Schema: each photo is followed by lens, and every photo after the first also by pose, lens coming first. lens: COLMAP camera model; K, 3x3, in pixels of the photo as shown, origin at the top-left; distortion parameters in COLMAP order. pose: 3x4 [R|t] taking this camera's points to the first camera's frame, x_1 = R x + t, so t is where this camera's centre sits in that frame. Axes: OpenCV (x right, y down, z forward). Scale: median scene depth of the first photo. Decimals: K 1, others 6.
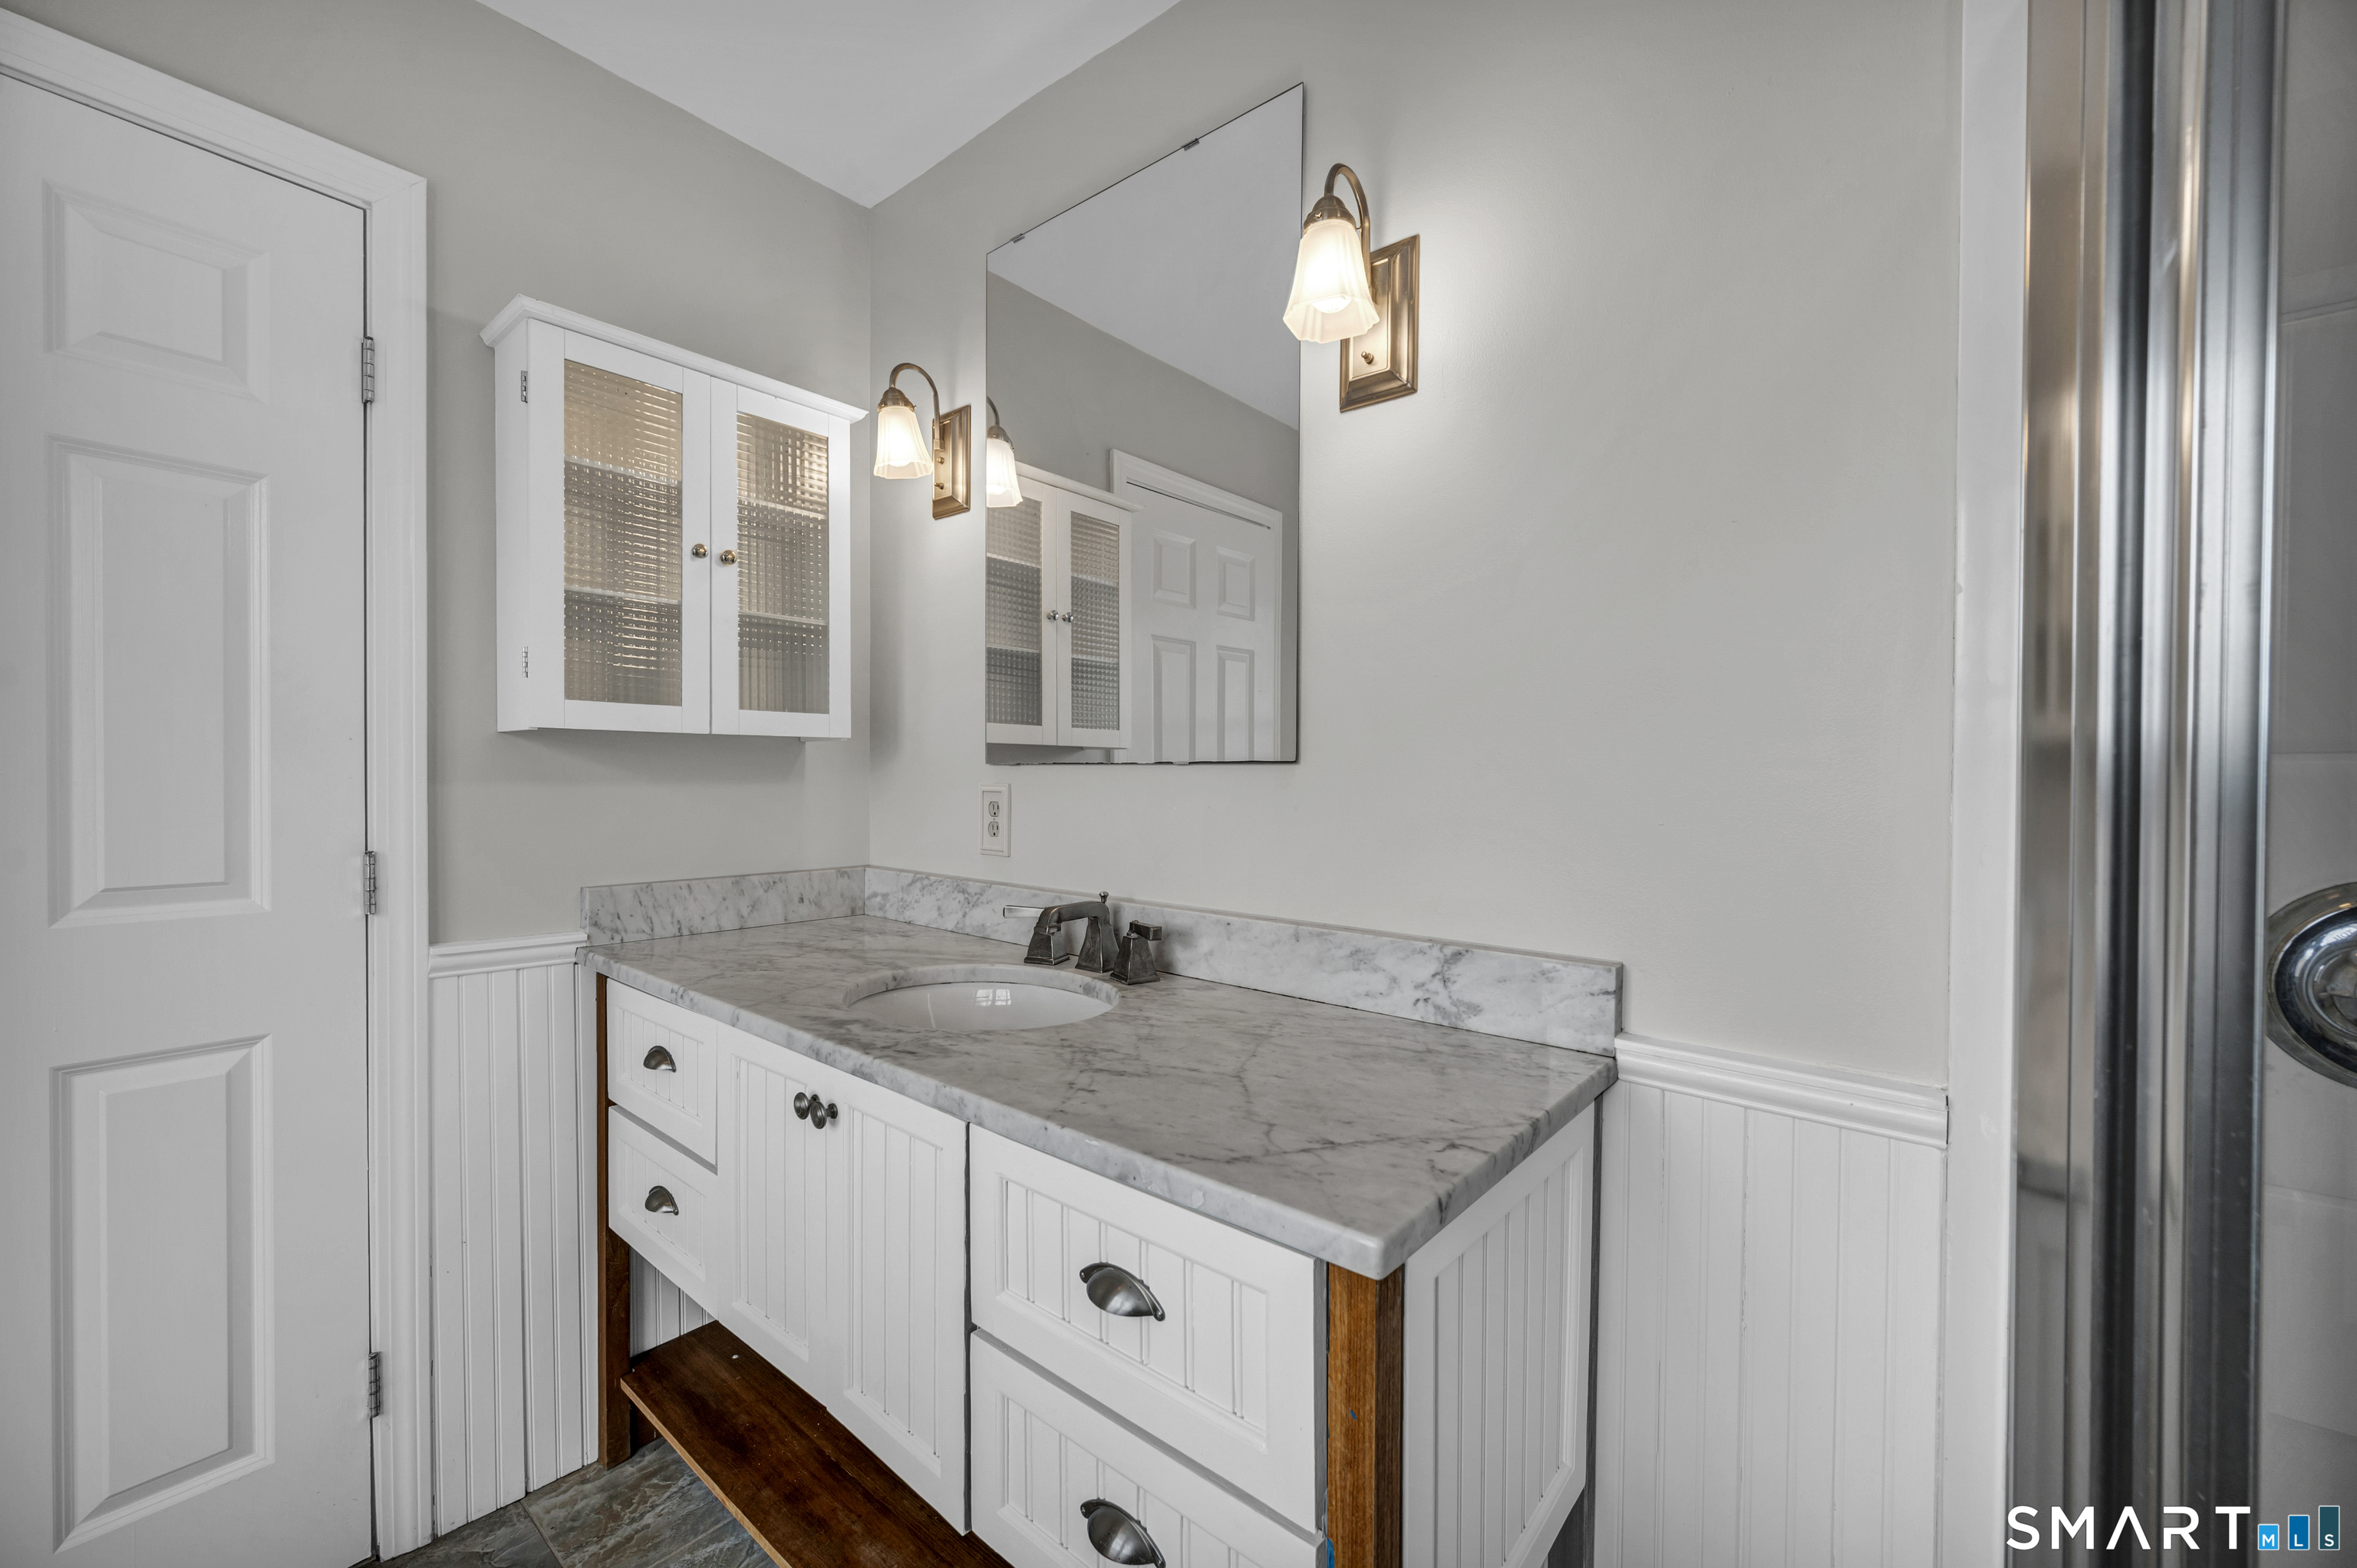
lens RADIAL K [[930.5, 0, 1182.2], [0, 930.5, 788.0], [0, 0, 1]] dist [0.000649, 0.000131]
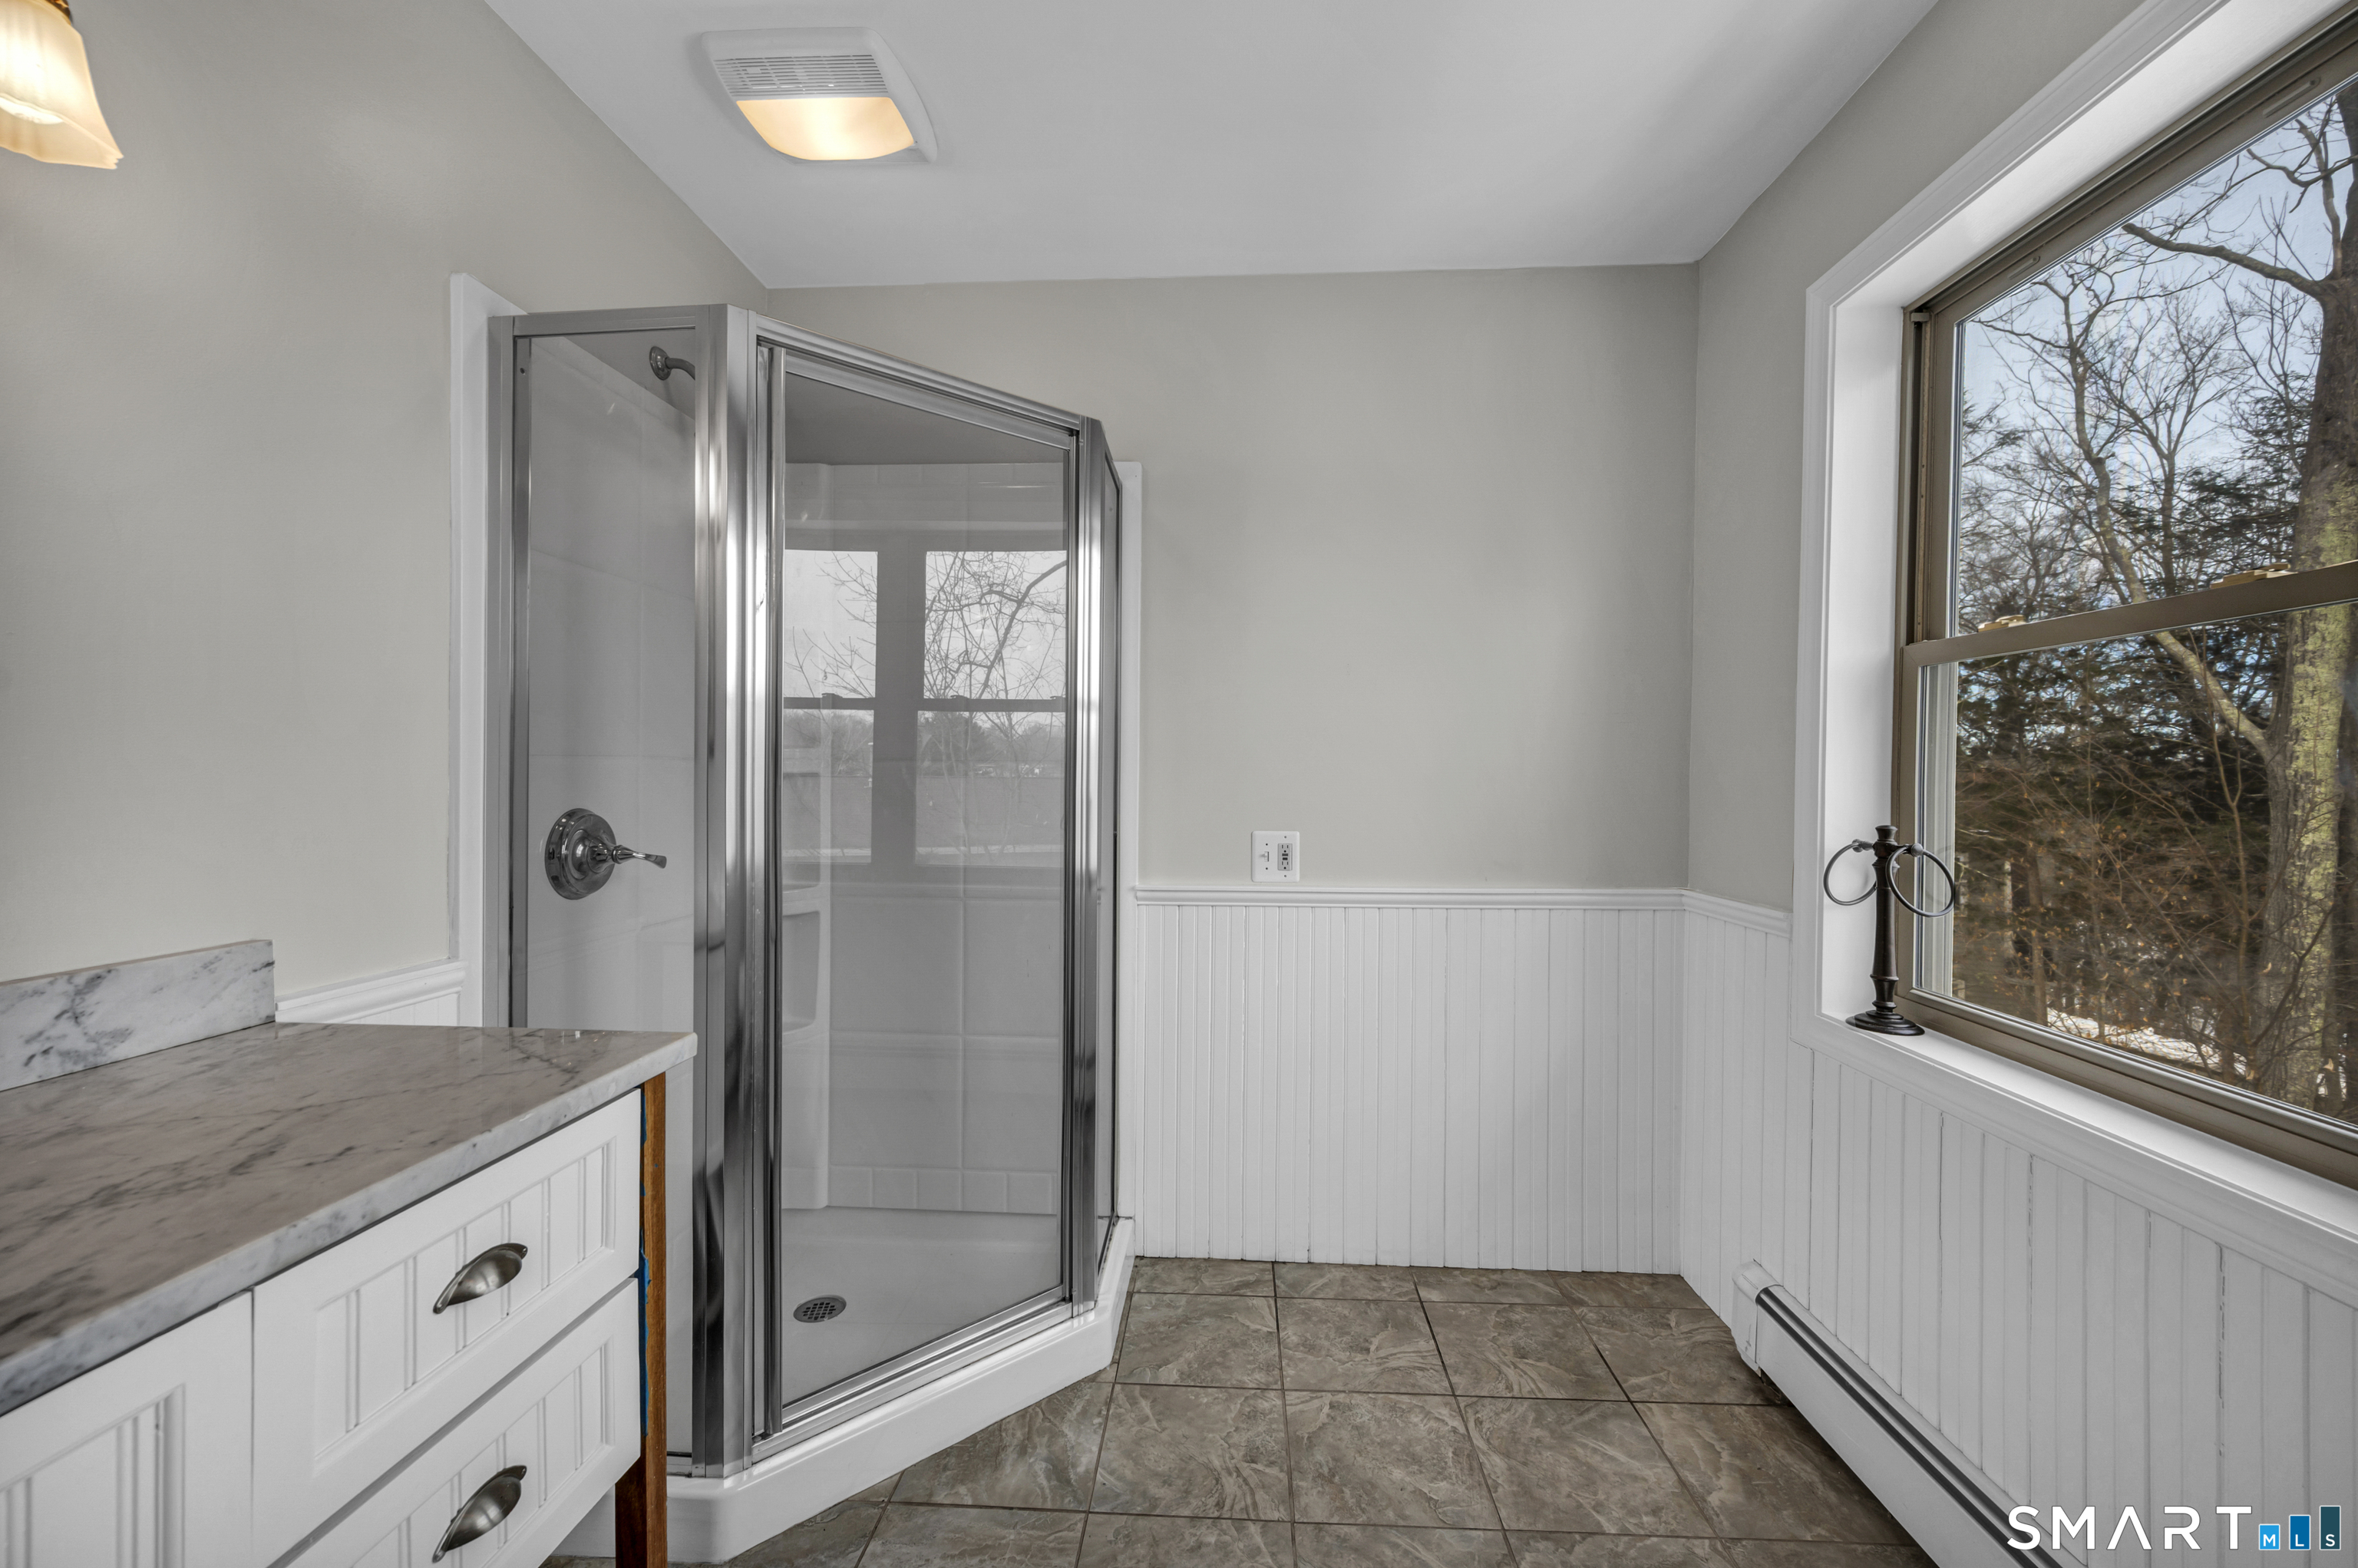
lens RADIAL K [[936.8, 0, 1185.2], [0, 936.8, 771.7], [0, 0, 1]] dist [-0.000044, -0.000123]
pose [[-0.593287, -0.011599, 0.804907, -0.756748], [-0.002095, 0.999915, 0.012865, -0.017744], [-0.804988, 0.005946, -0.593261, 0.550155]]
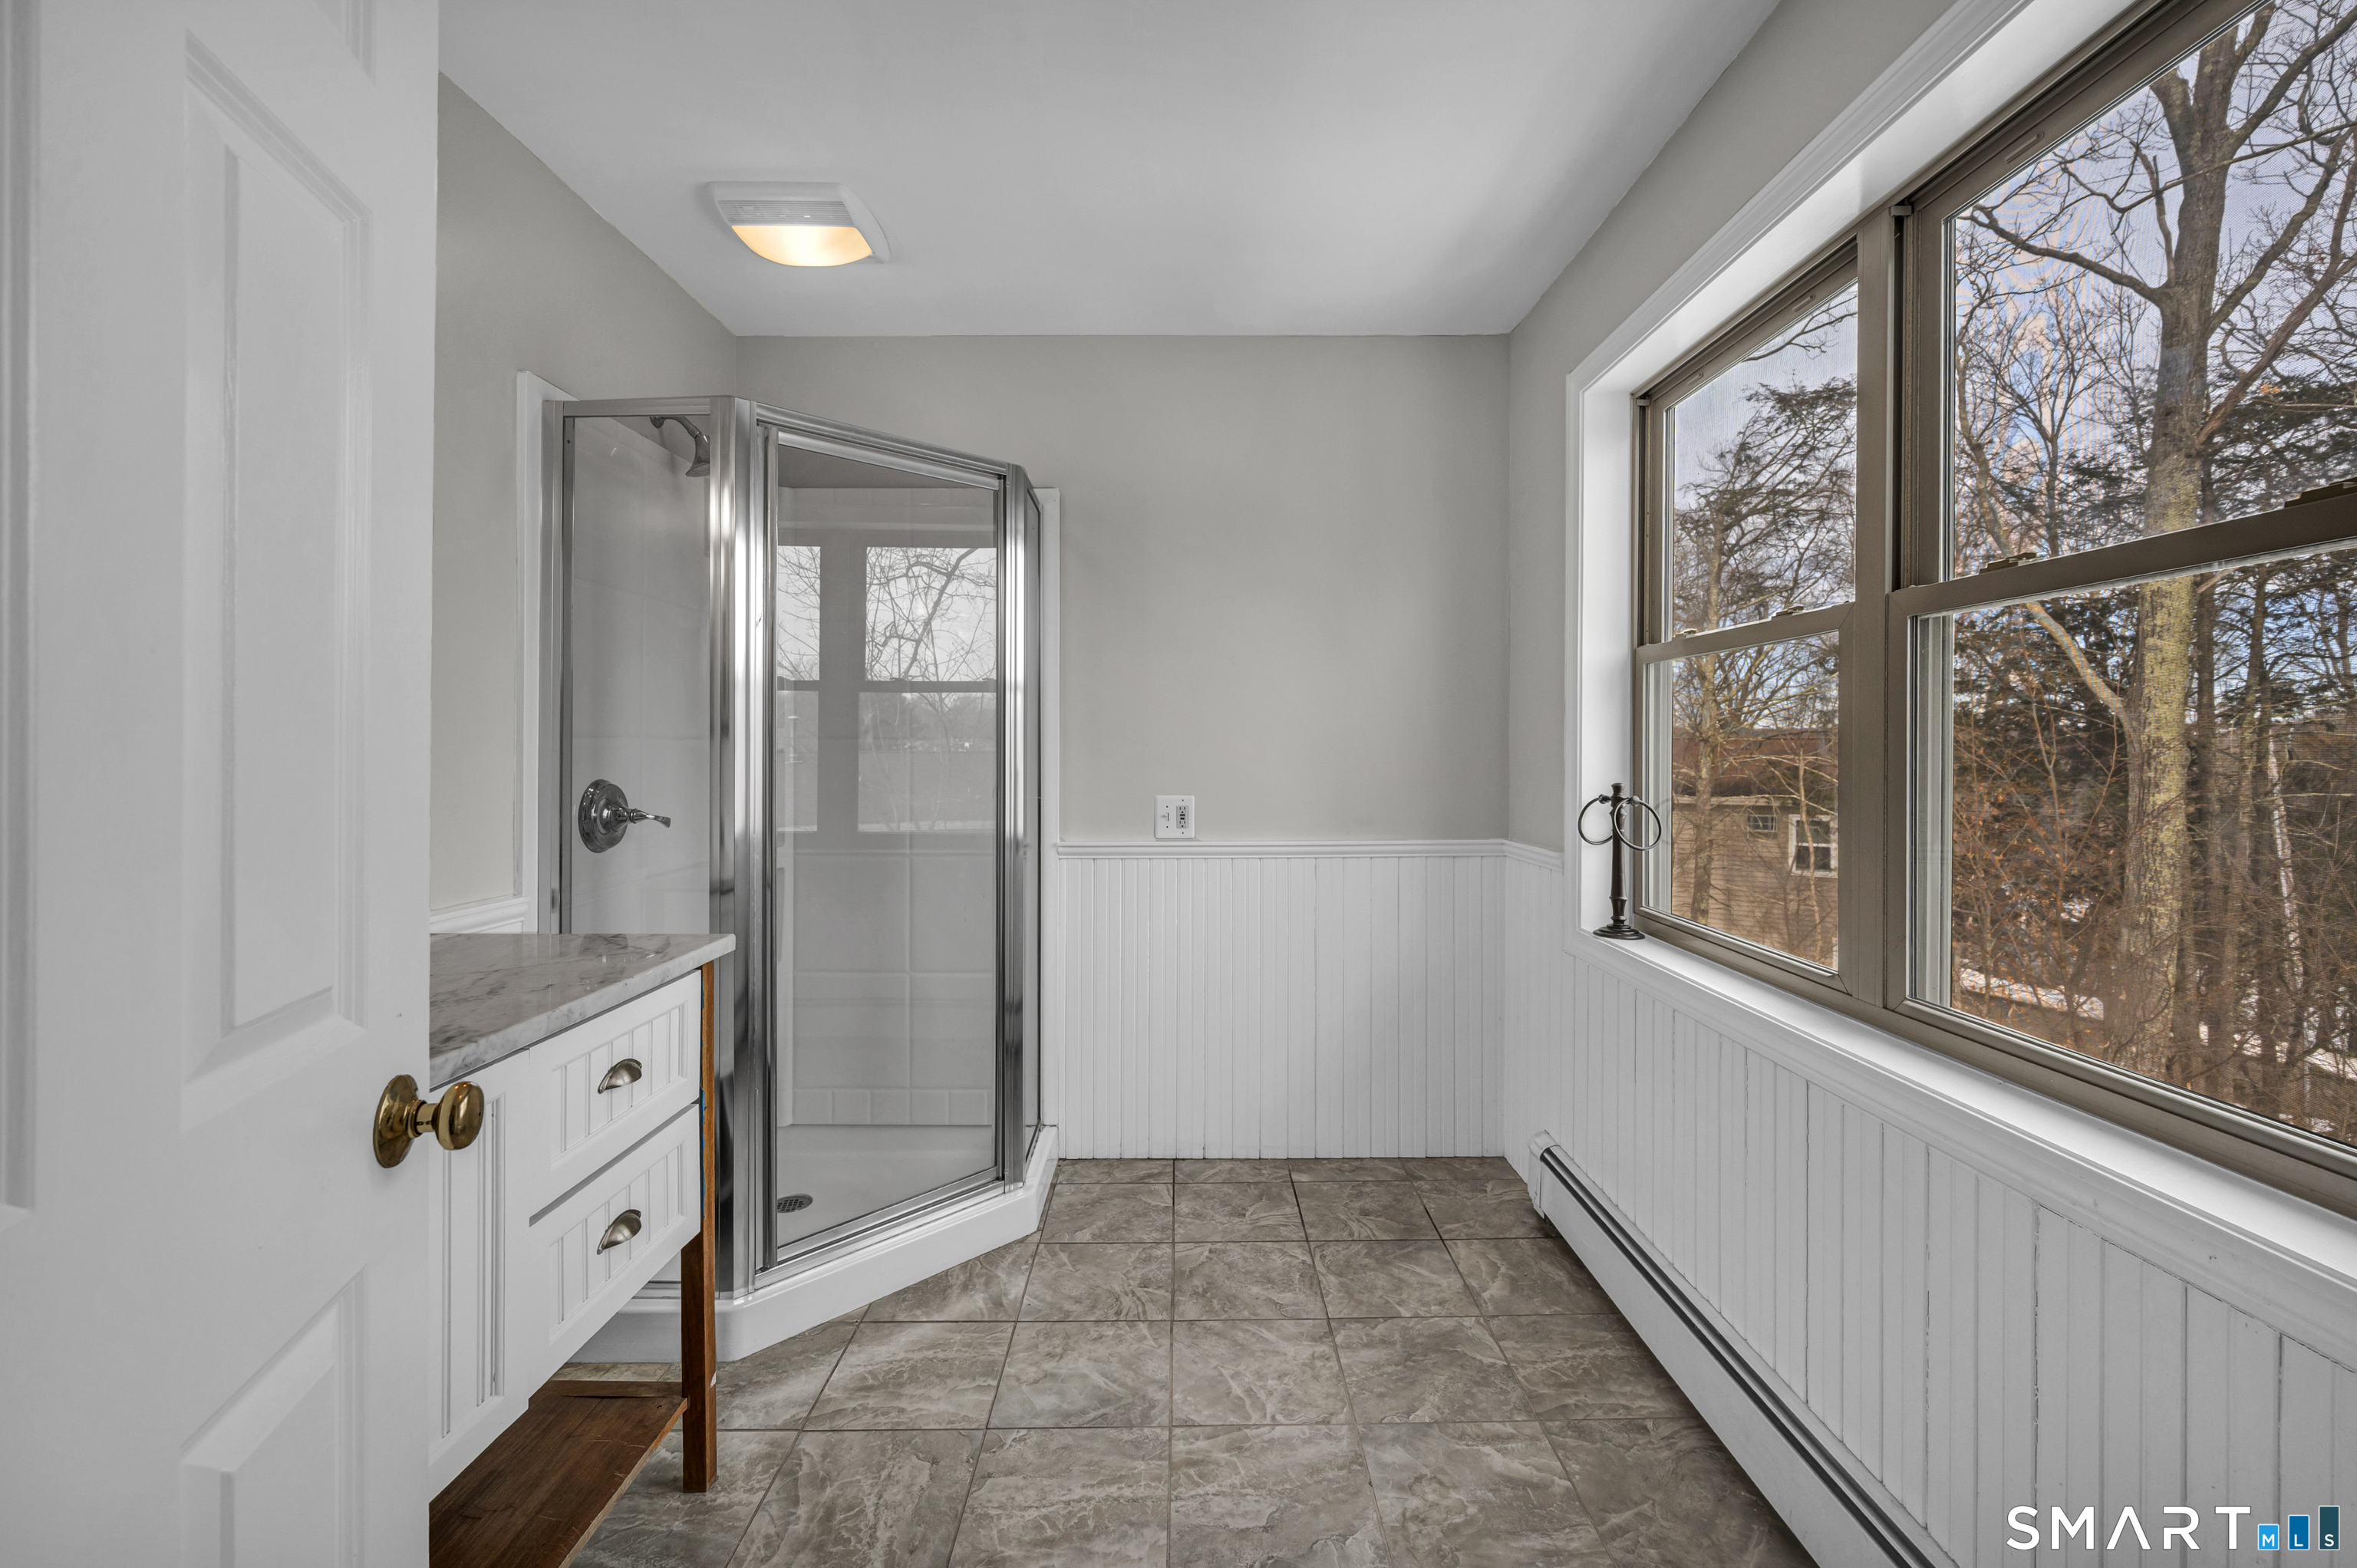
lens RADIAL K [[960.3, 0, 1122.3], [0, 960.3, 756.9], [0, 0, 1]] dist [-0.002091, -0.028057]
pose [[-0.592534, -0.021960, 0.805246, -1.047614], [0.002820, 0.999566, 0.029334, -0.030587], [-0.805541, 0.019653, -0.592215, 0.701749]]
